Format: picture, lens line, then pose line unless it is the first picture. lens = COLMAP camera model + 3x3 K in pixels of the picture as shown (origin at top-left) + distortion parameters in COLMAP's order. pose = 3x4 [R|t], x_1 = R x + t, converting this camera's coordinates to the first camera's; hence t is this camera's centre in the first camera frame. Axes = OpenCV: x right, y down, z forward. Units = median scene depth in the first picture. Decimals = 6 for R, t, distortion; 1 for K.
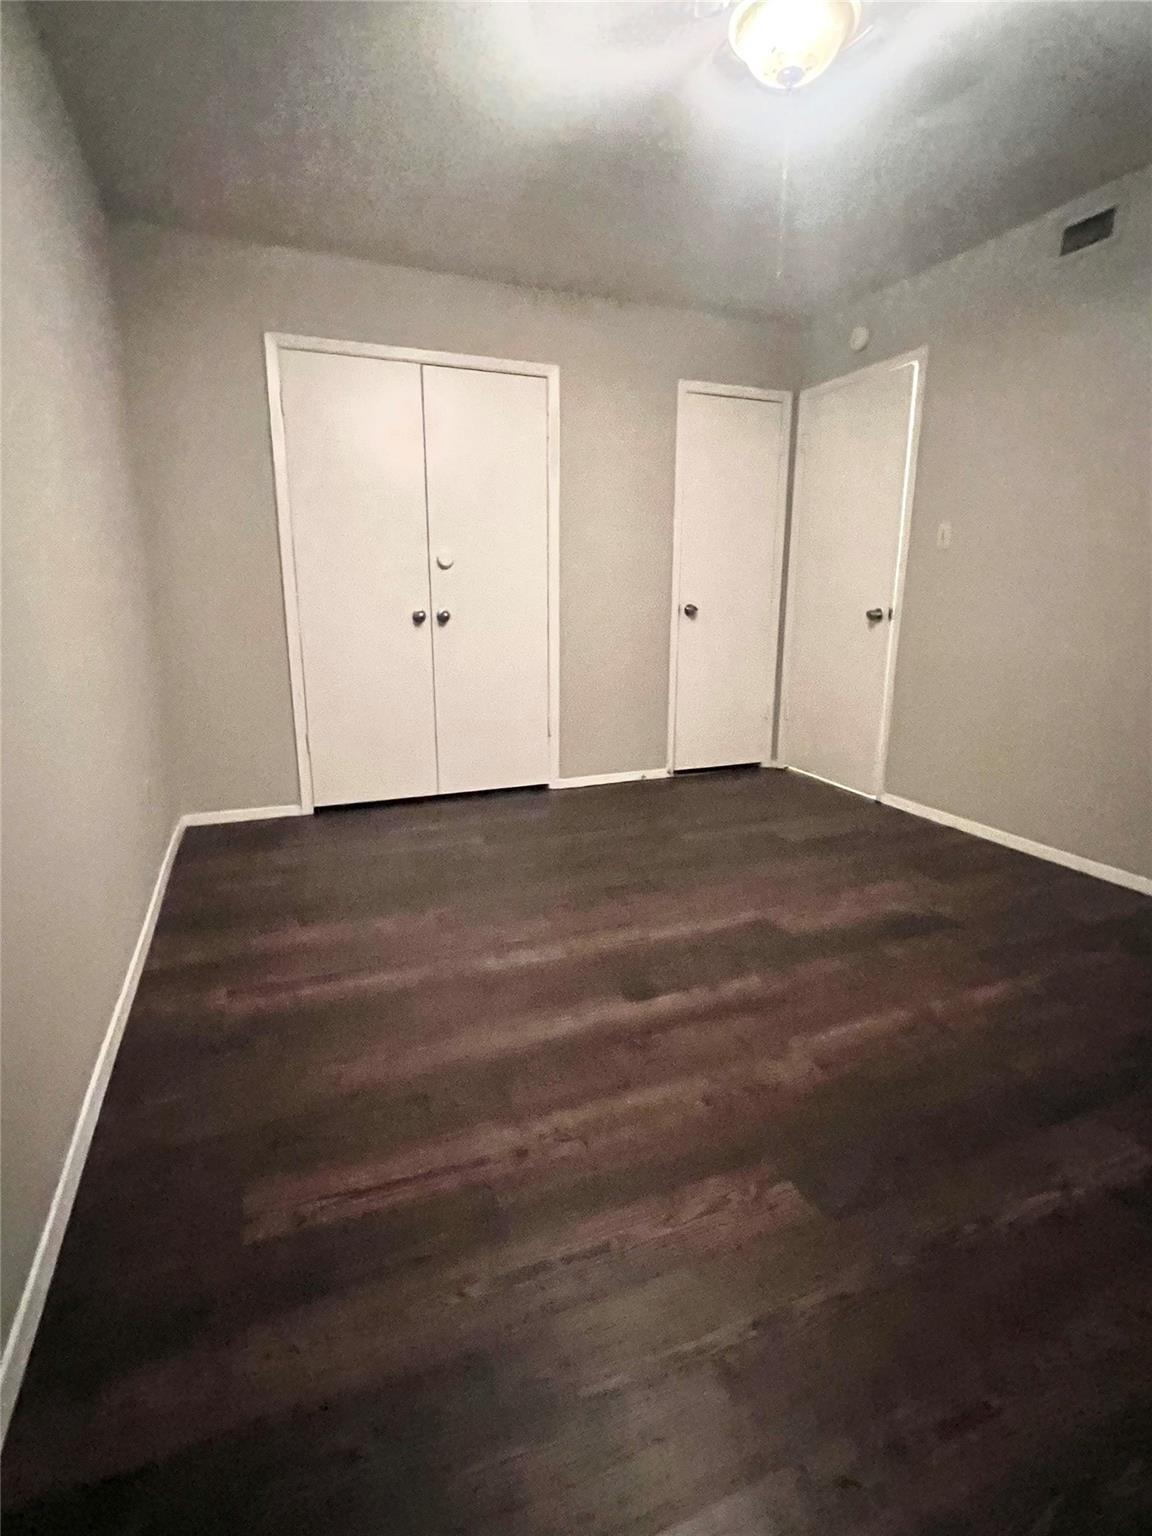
lens RADIAL K [[765.2, 0, 576.0], [0, 765.2, 768.0], [0, 0, 1]] dist [0.001003, -0.000262]
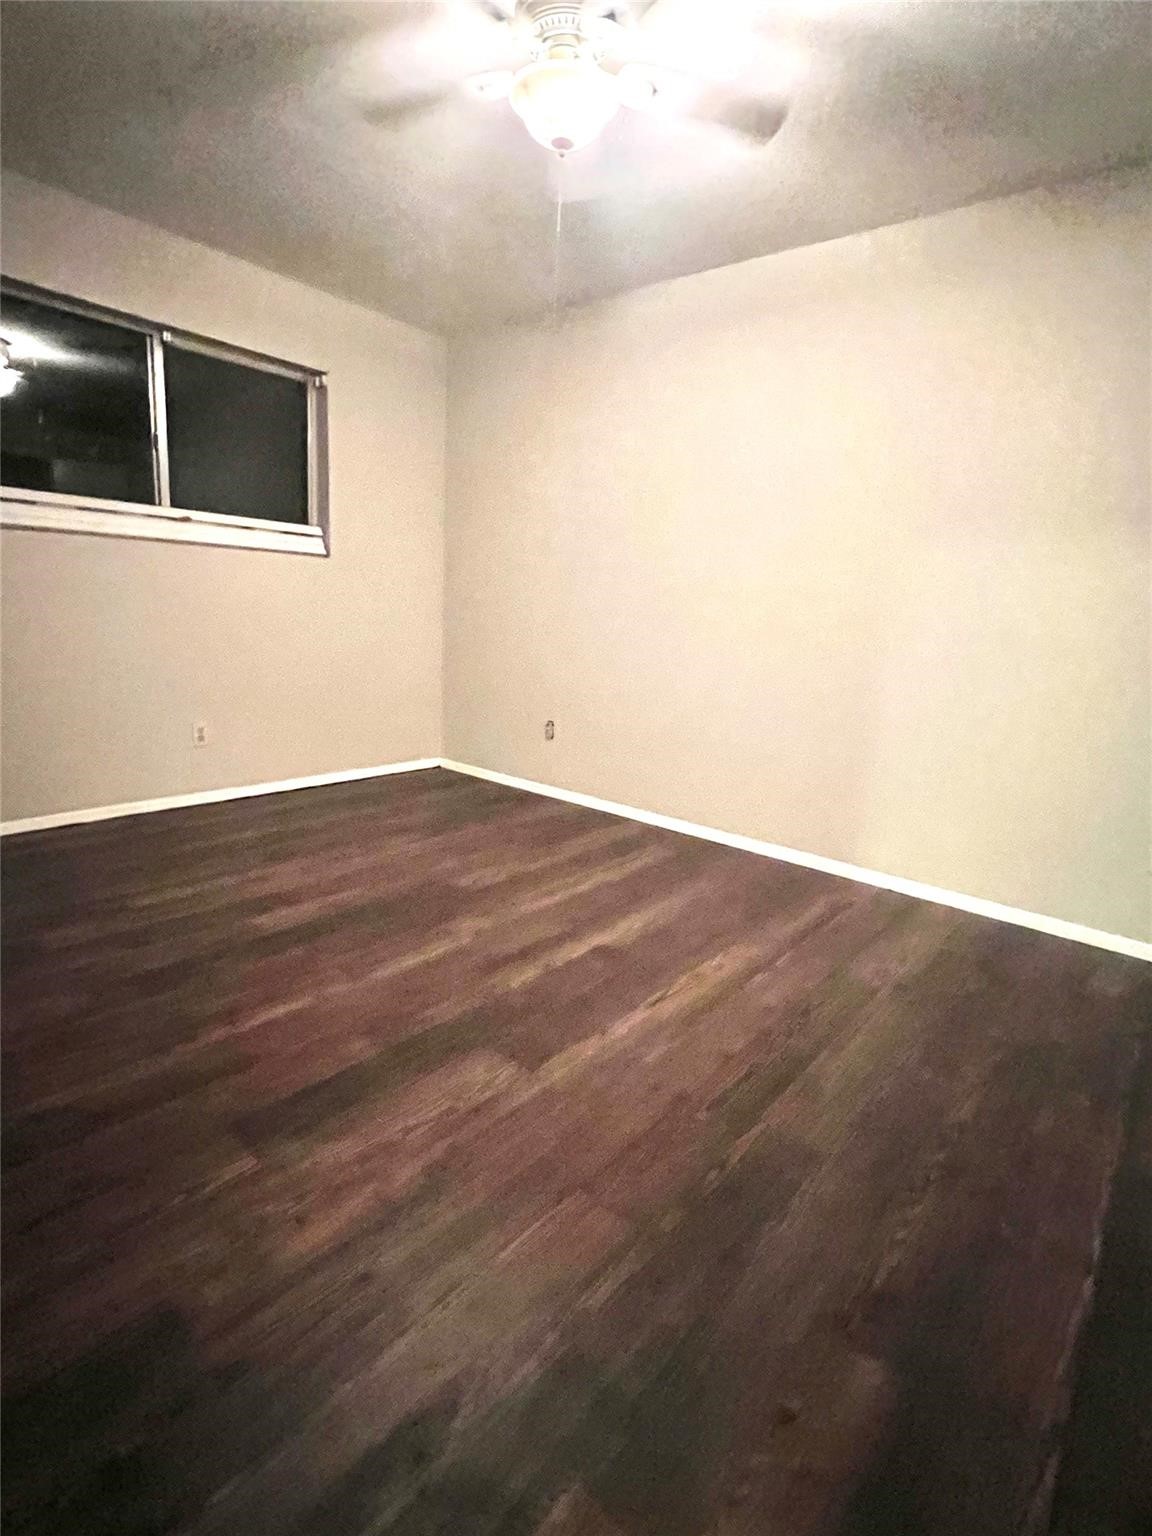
lens RADIAL K [[765.2, 0, 576.0], [0, 765.2, 768.0], [0, 0, 1]] dist [0.001003, -0.000262]
pose [[-0.888118, 0.045797, -0.457327, 0.630537], [-0.158844, 0.903127, 0.398911, -0.405861], [0.431293, 0.426924, -0.794809, 1.773803]]
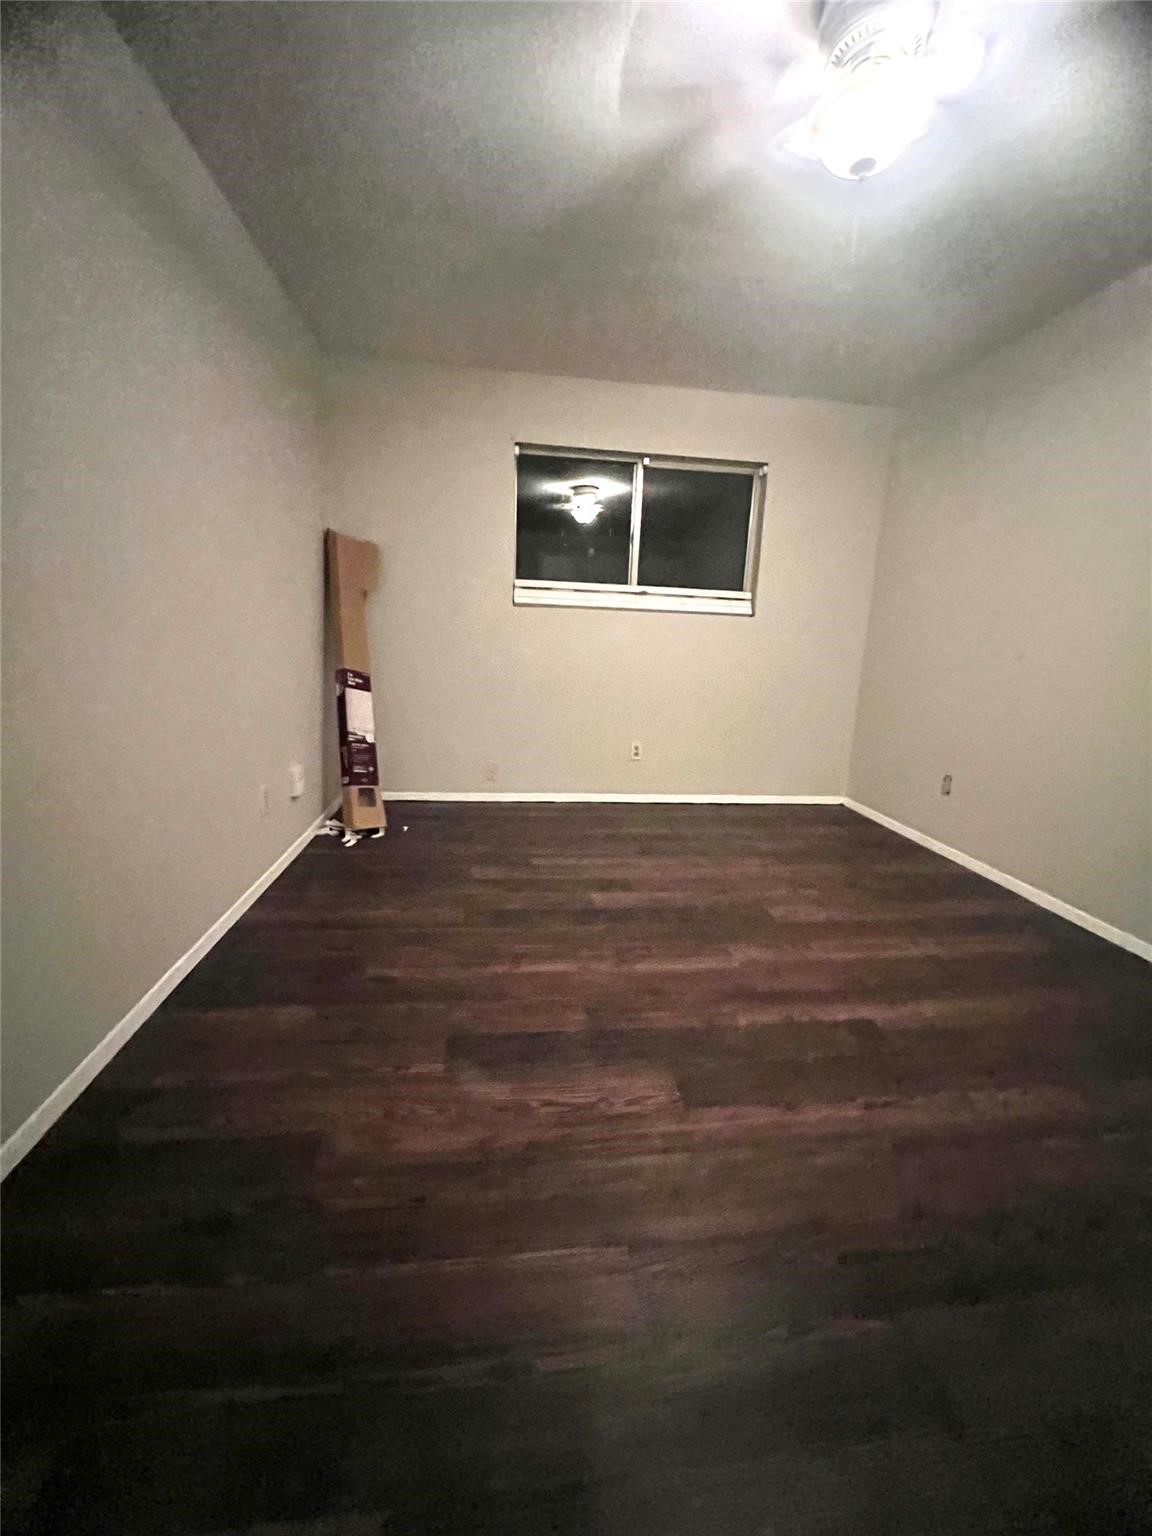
lens RADIAL K [[613.7, 0, 576.0], [0, 613.7, 768.0], [0, 0, 1]] dist [-0.000223, 0.000093]
pose [[-0.962467, -0.099725, 0.252414, 0.285458], [0.016917, 0.906192, 0.422529, -0.396186], [-0.270872, 0.410940, -0.870492, 1.698079]]
